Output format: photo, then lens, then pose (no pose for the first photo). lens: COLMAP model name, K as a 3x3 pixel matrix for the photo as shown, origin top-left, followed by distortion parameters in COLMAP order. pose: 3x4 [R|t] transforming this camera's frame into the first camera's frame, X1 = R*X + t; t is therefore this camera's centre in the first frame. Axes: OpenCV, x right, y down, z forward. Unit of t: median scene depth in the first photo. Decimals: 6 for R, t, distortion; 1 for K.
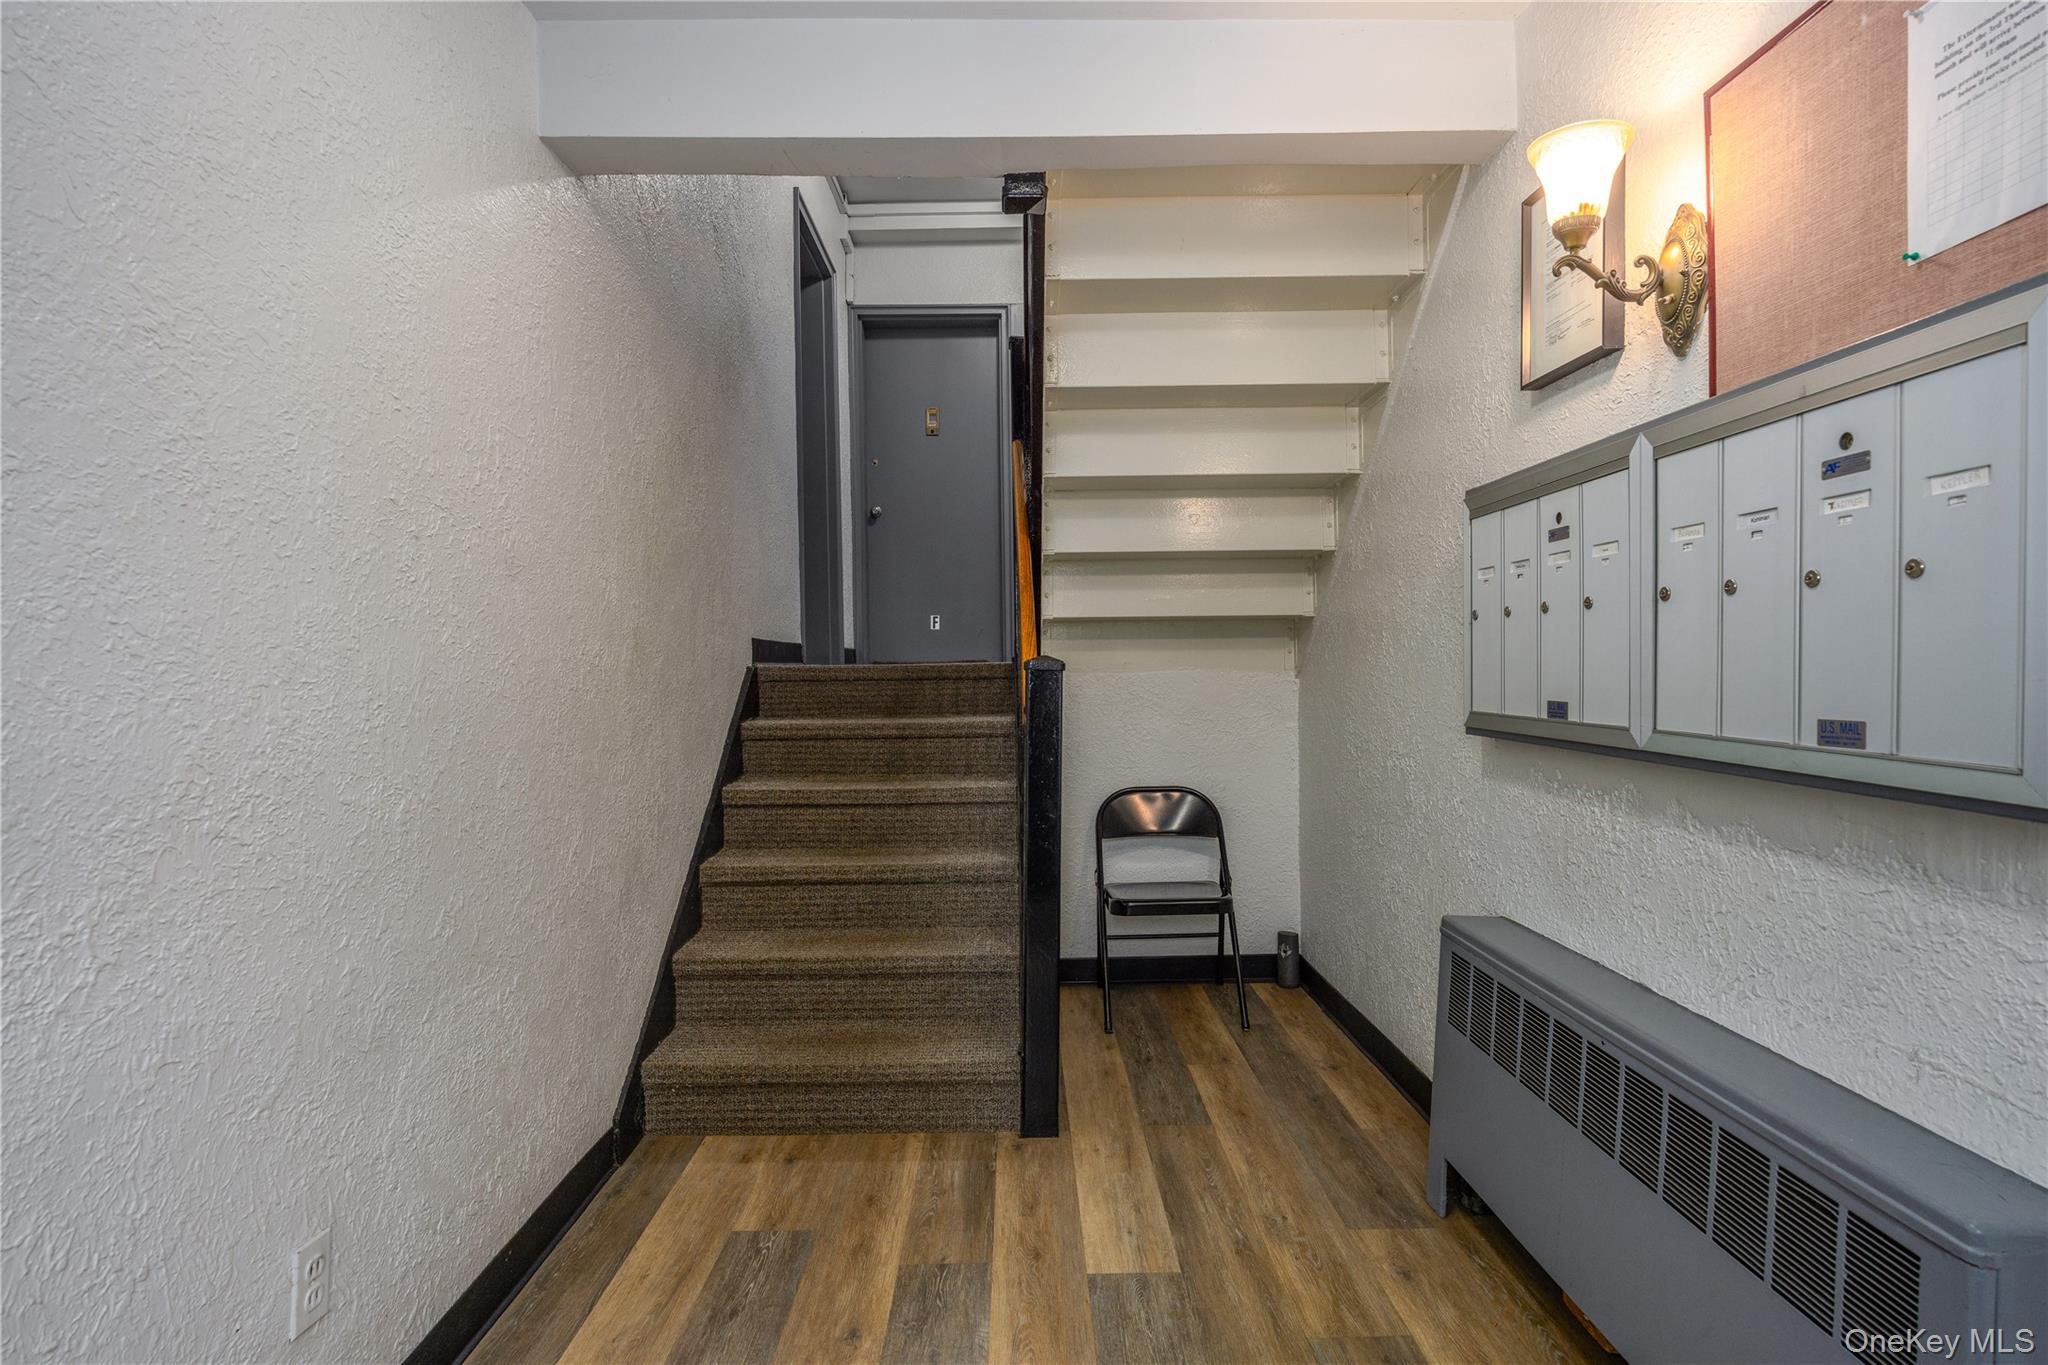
lens RADIAL K [[1026.5, 0, 1024.0], [0, 1026.5, 682.5], [0, 0, 1]] dist [0.017710, -0.021694]
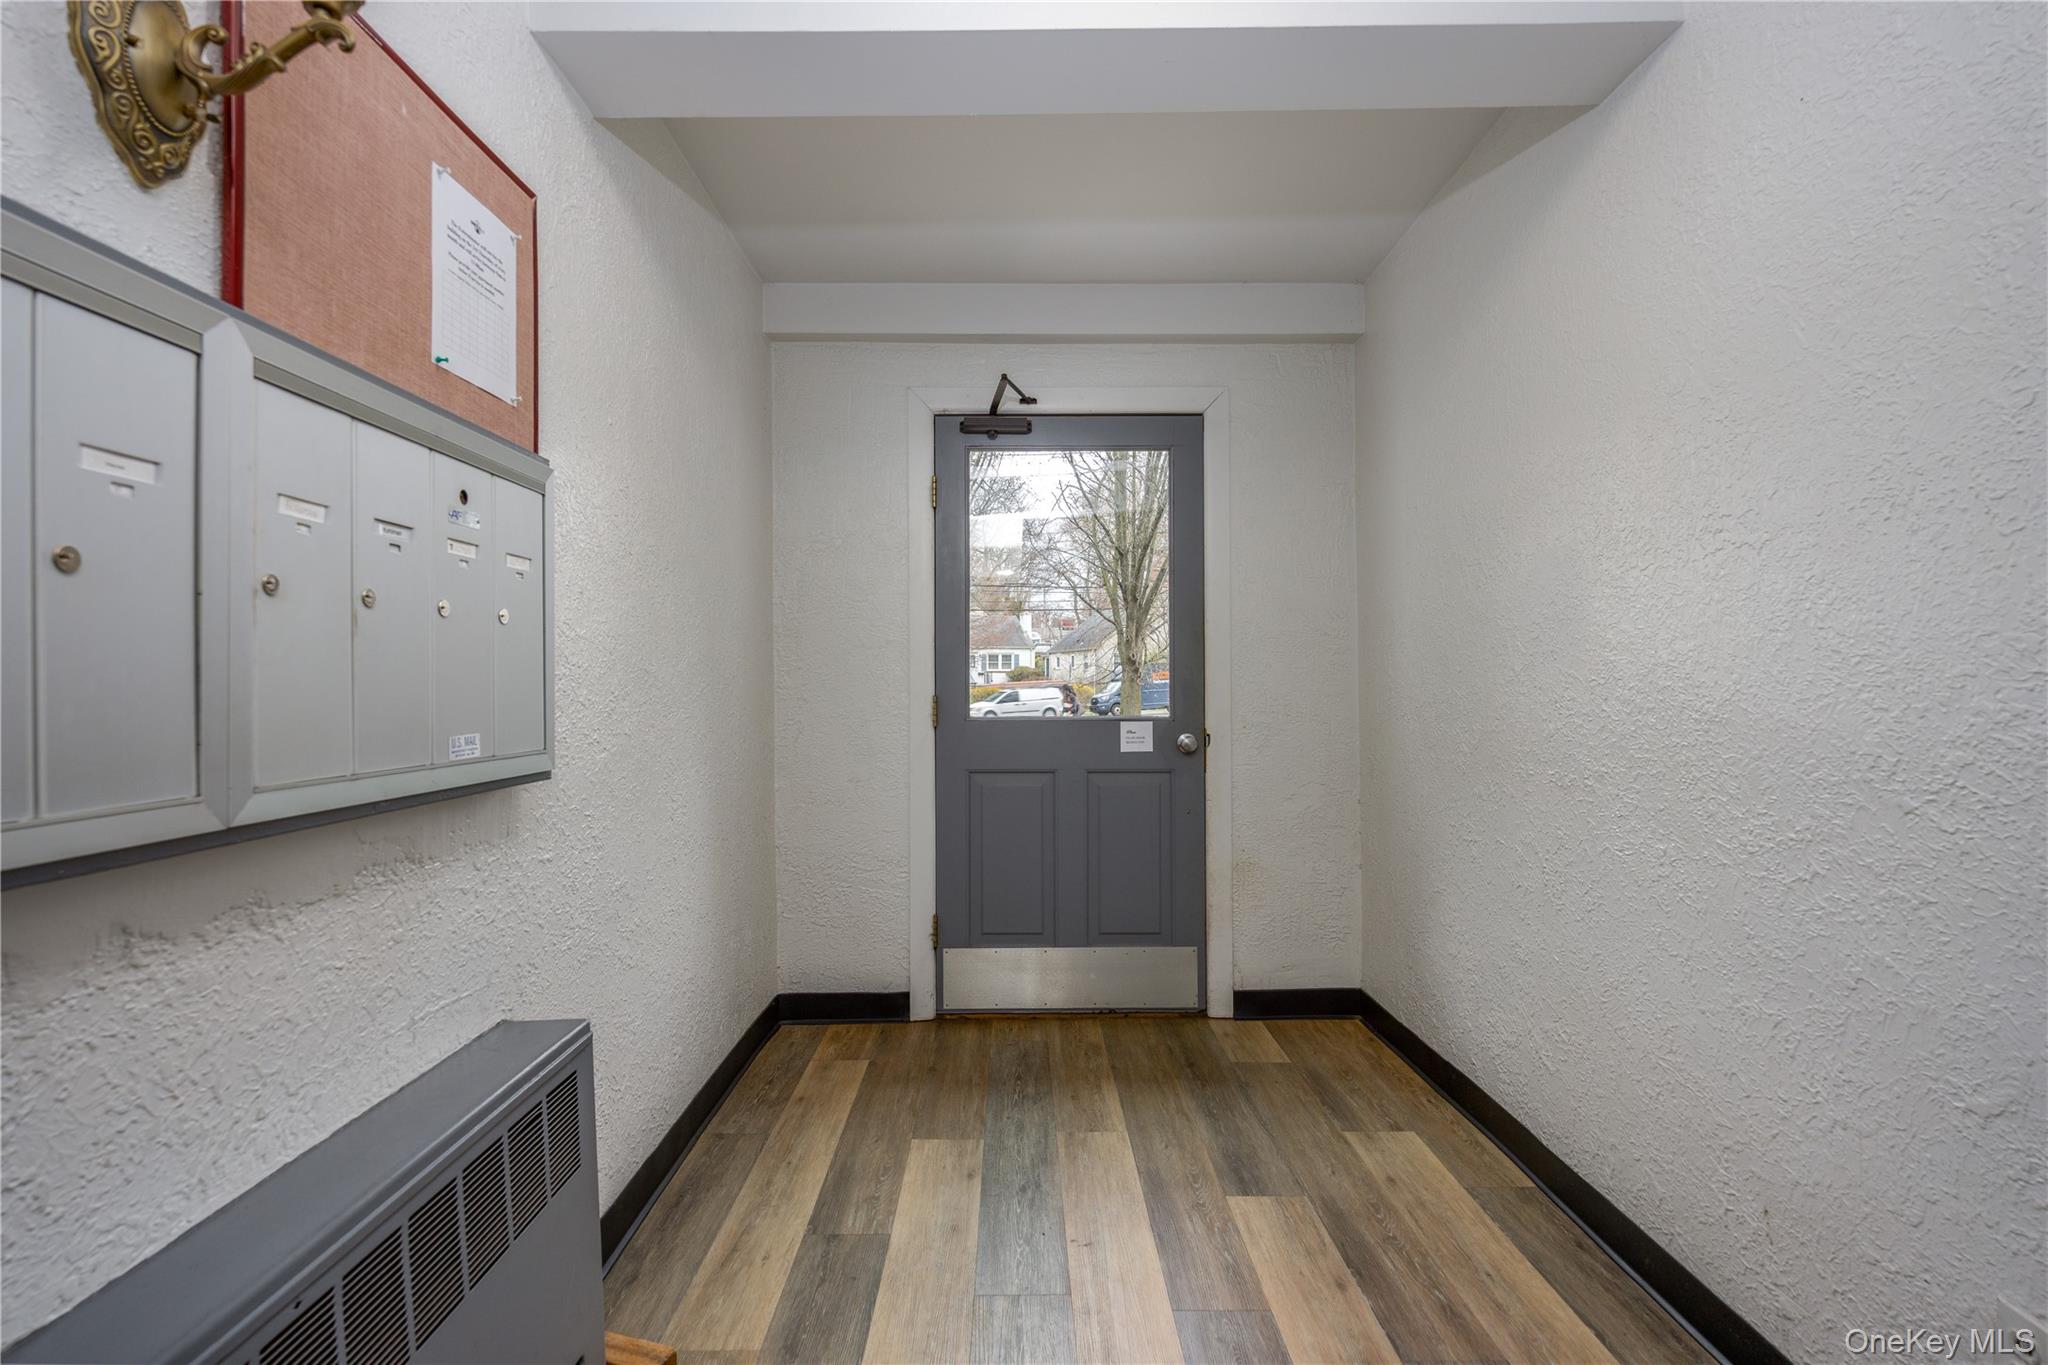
lens RADIAL K [[924.1, 0, 1024.0], [0, 924.1, 682.5], [0, 0, 1]] dist [0.000283, 0.000095]
pose [[-0.999761, 0.021734, 0.002244, 0.158622], [0.021769, 0.999623, 0.016746, -0.026222], [-0.001879, 0.016791, -0.999857, 2.027700]]
